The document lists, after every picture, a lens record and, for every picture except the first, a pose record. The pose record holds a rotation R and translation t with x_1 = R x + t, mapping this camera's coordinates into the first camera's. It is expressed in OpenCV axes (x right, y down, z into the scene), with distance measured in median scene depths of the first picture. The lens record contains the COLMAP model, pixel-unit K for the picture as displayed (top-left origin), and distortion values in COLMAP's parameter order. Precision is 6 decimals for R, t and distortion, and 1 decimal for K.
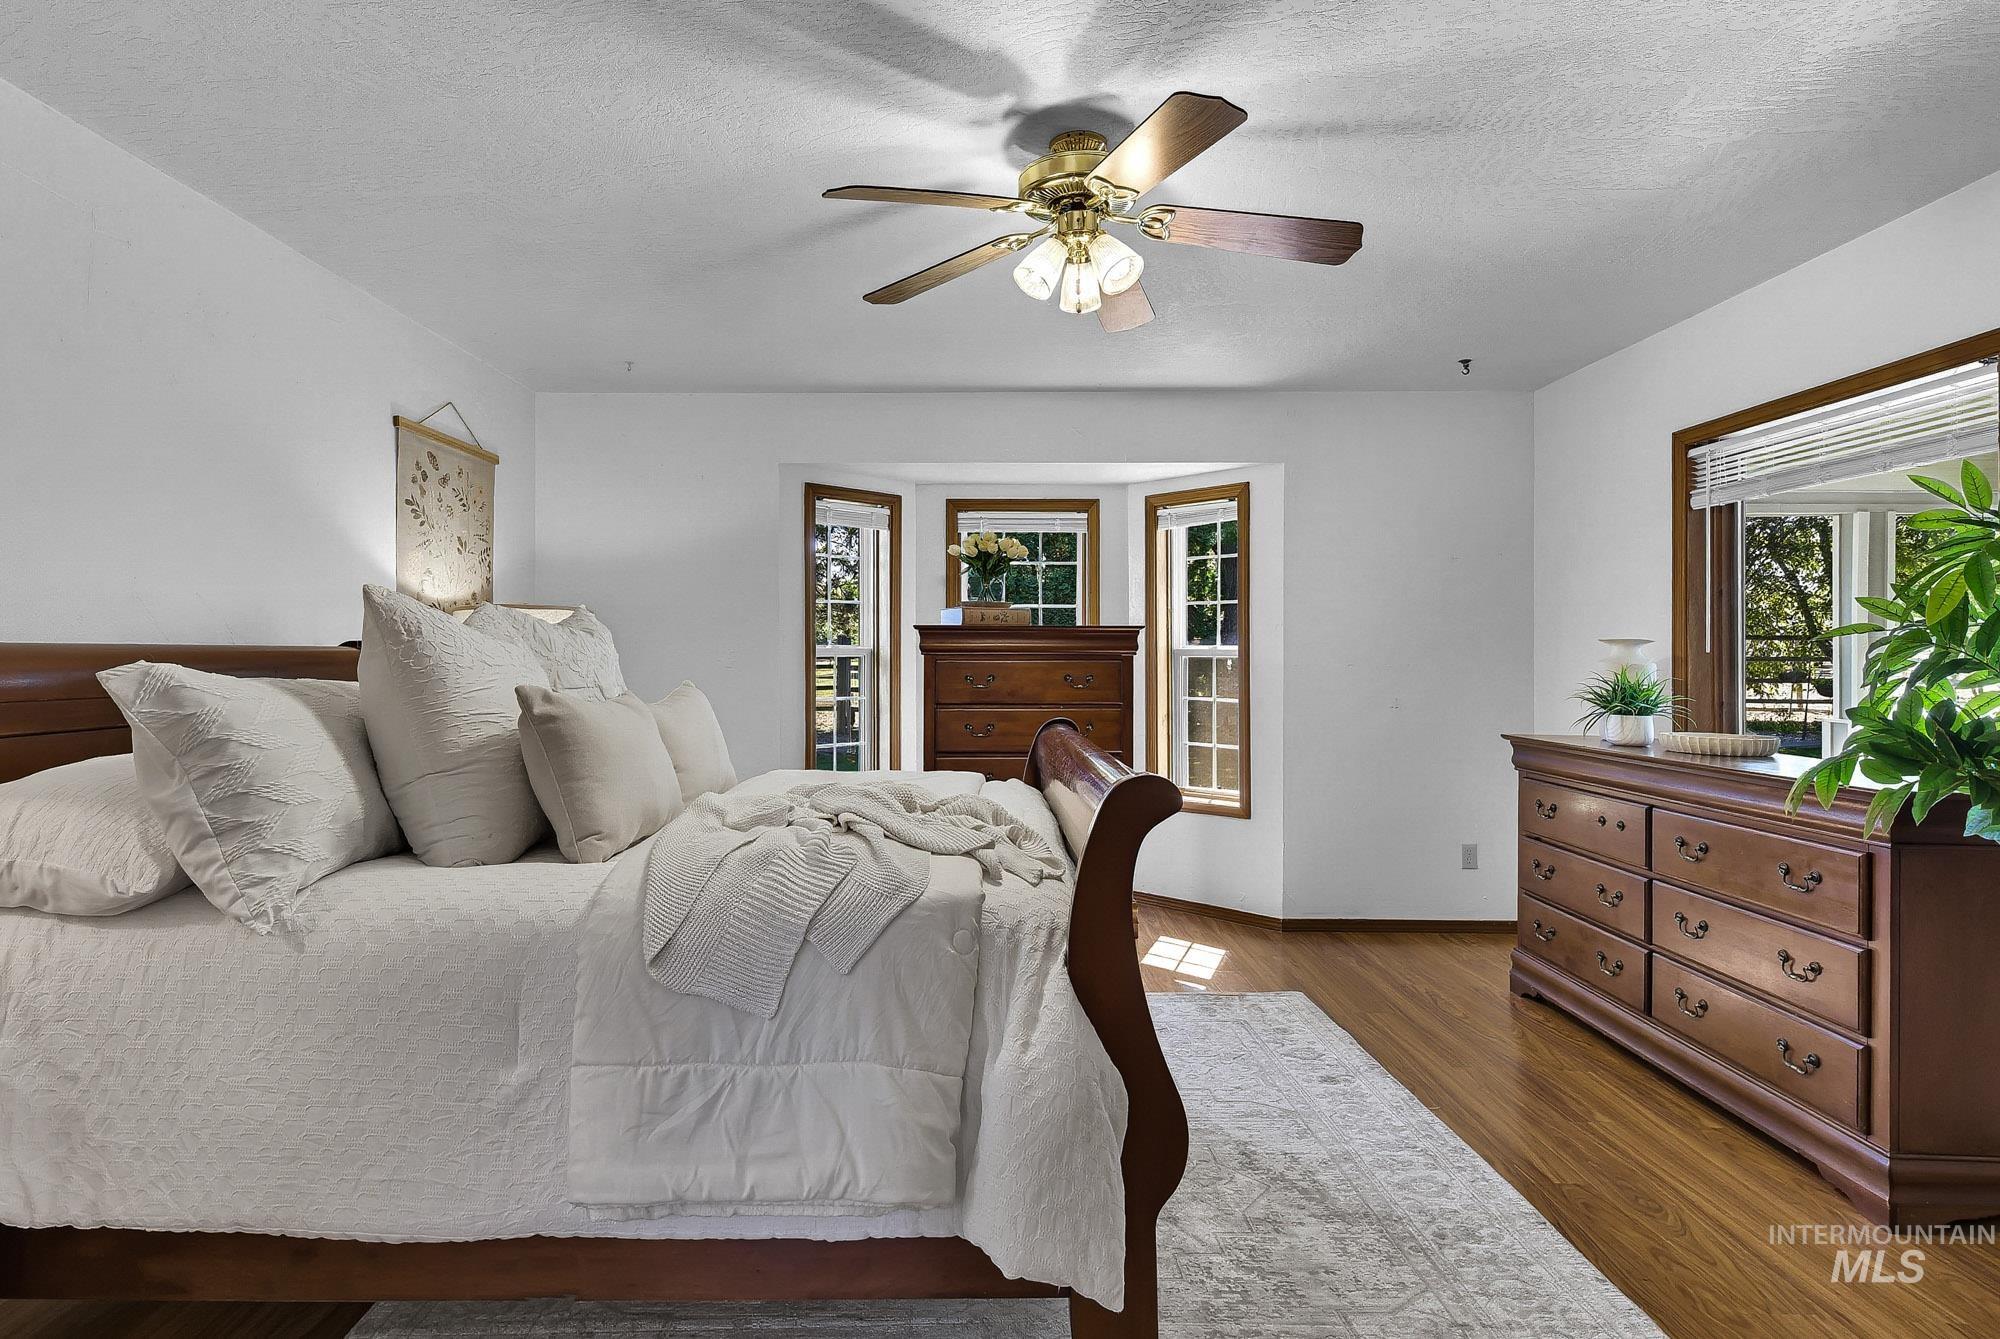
lens RADIAL K [[1044.7, 0, 972.2], [0, 1044.7, 653.9], [0, 0, 1]] dist [0.011030, 0.000412]
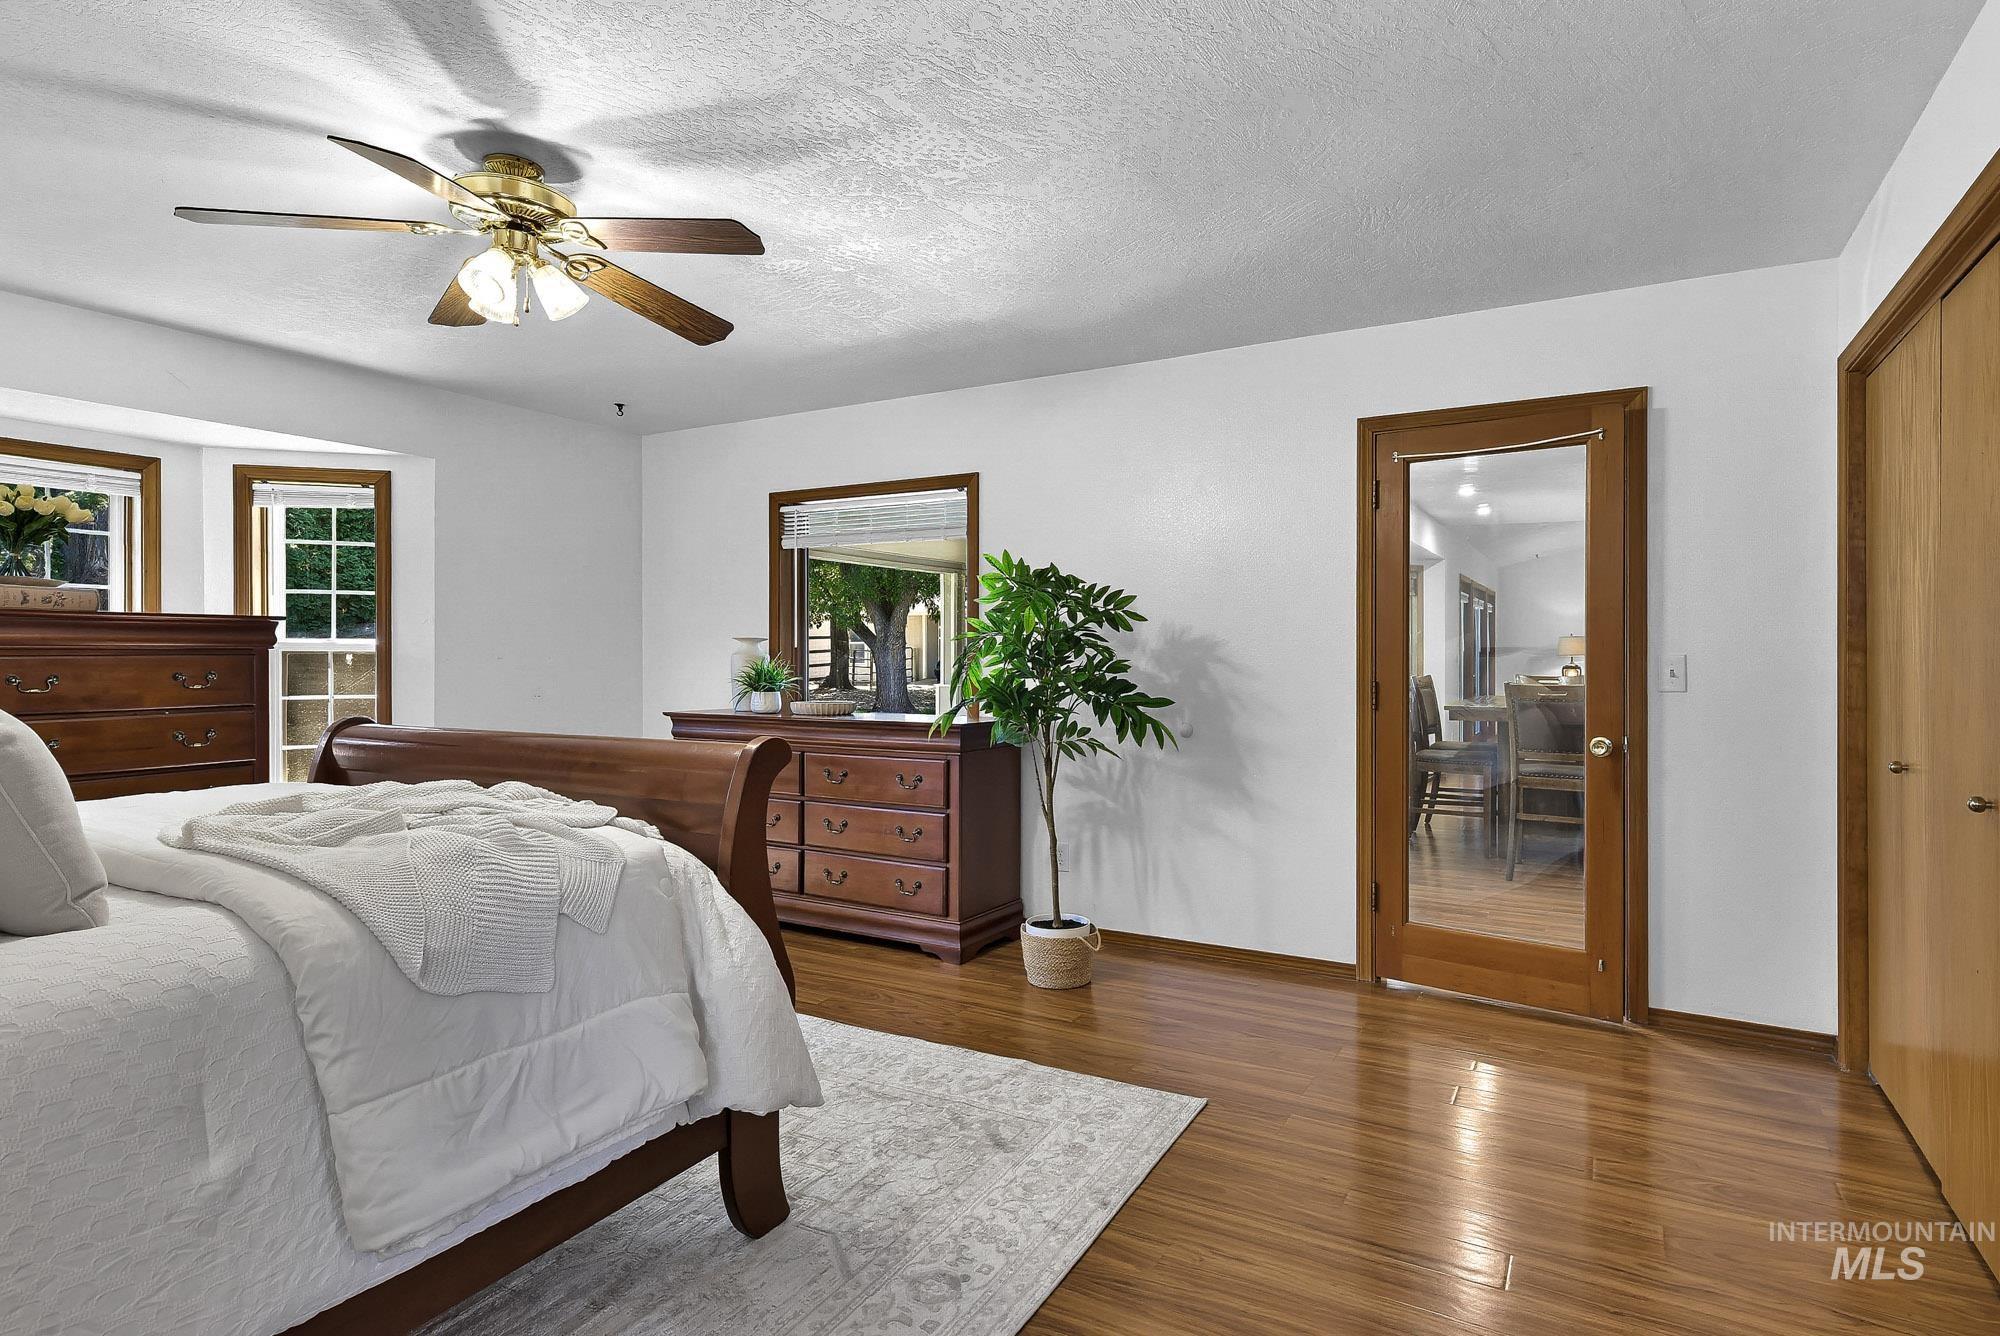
lens RADIAL K [[1044.7, 0, 998.3], [0, 1044.7, 653.1], [0, 0, 1]] dist [0.011030, 0.000412]
pose [[0.487195, -0.002864, 0.873289, -0.395684], [-0.001074, 0.999992, 0.003879, 0.000244], [-0.873293, -0.002828, 0.487188, 0.036284]]
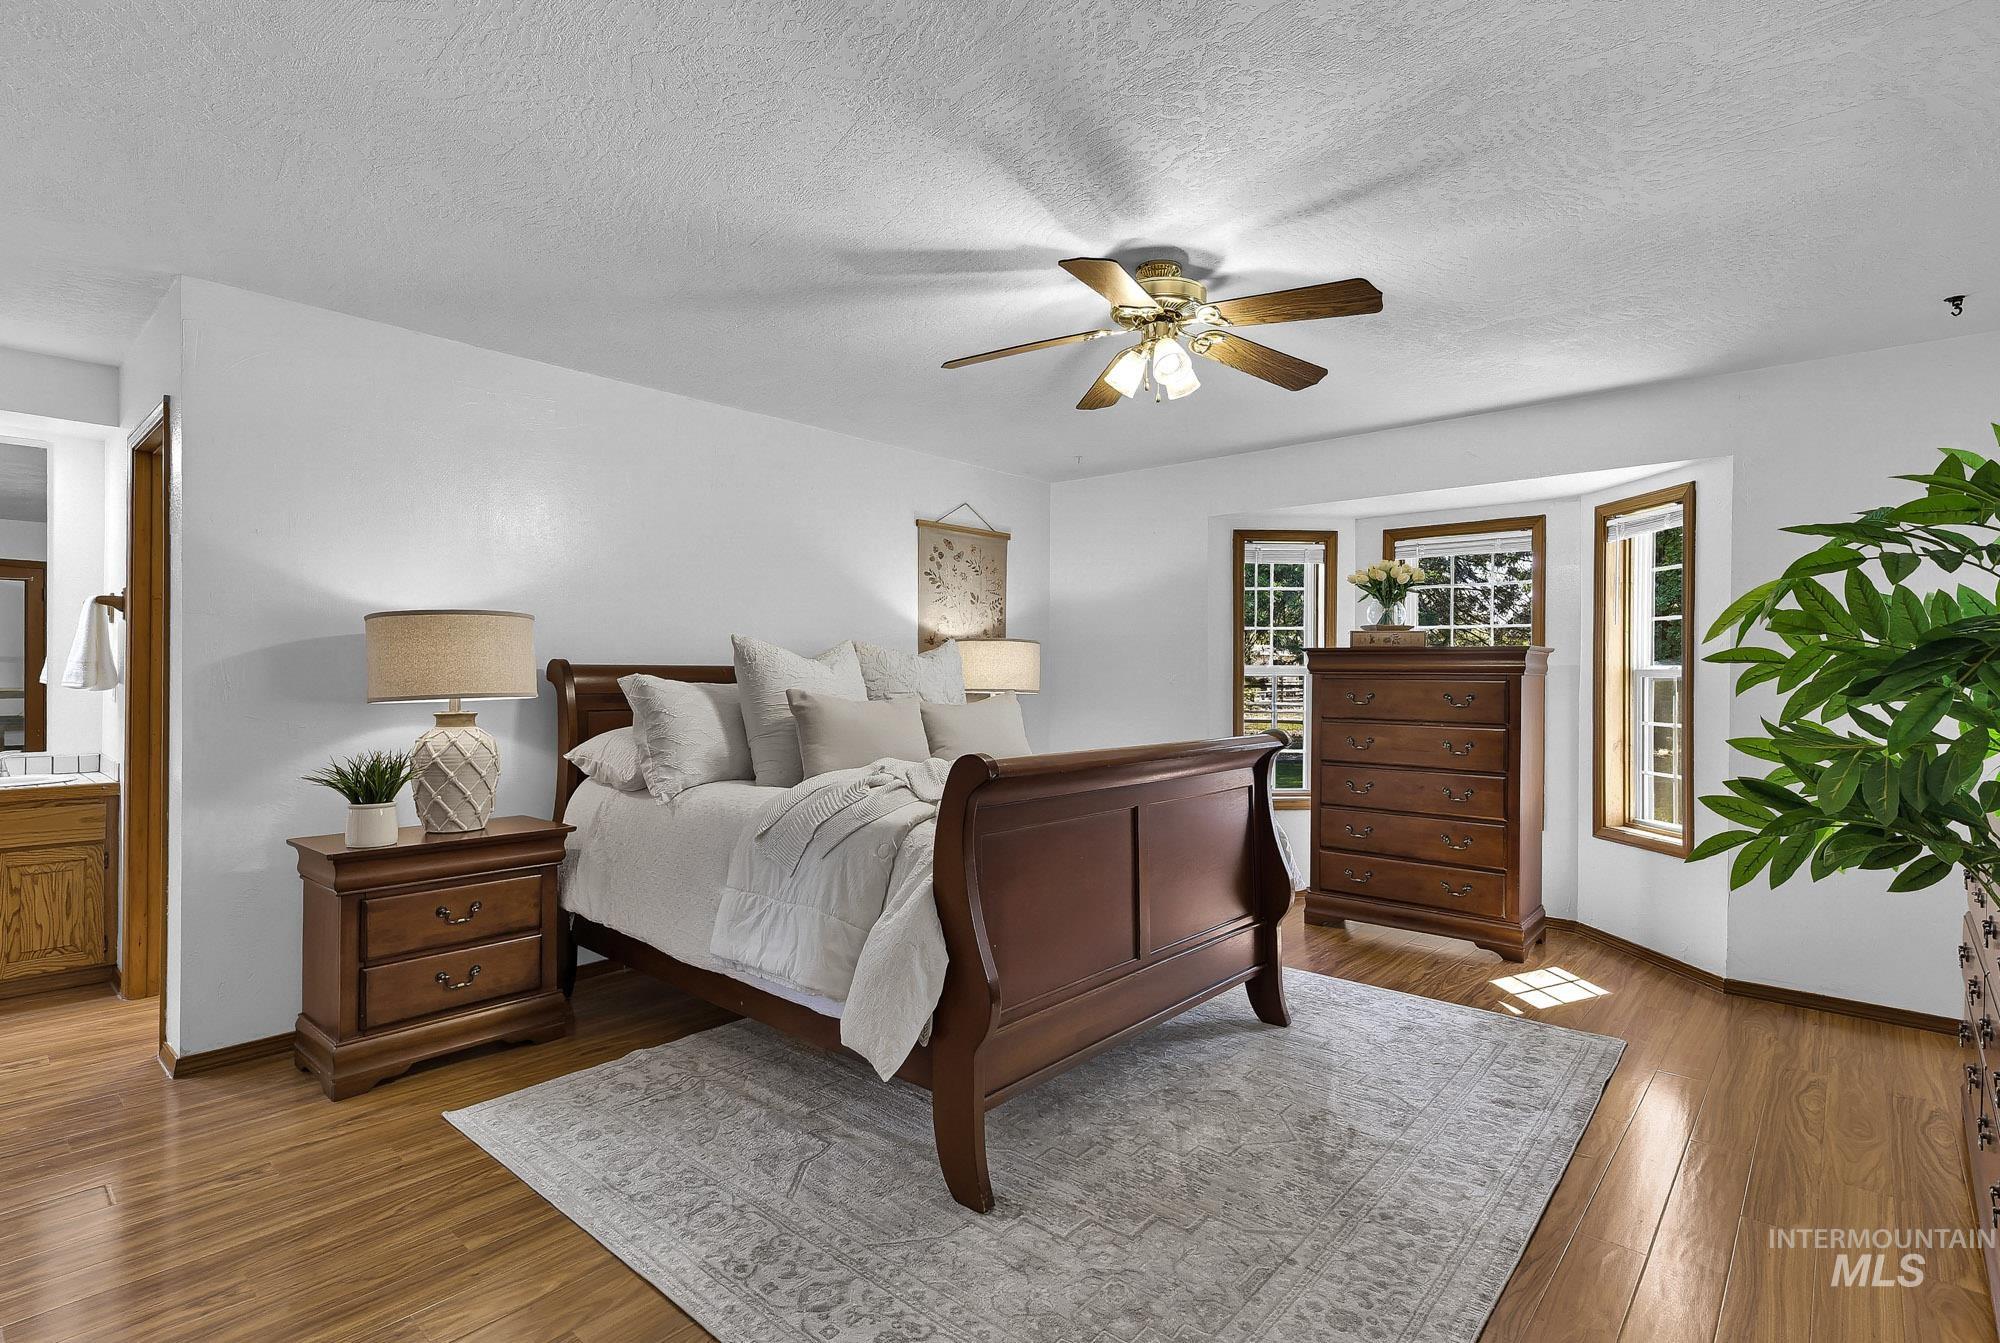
lens RADIAL K [[927.8, 0, 992.8], [0, 927.8, 677.3], [0, 0, 1]] dist [0.020922, -0.000615]
pose [[0.767468, 0.007784, -0.641040, 0.404149], [-0.004643, 0.999968, 0.006583, -0.000635], [0.641071, -0.002076, 0.767479, 0.005183]]
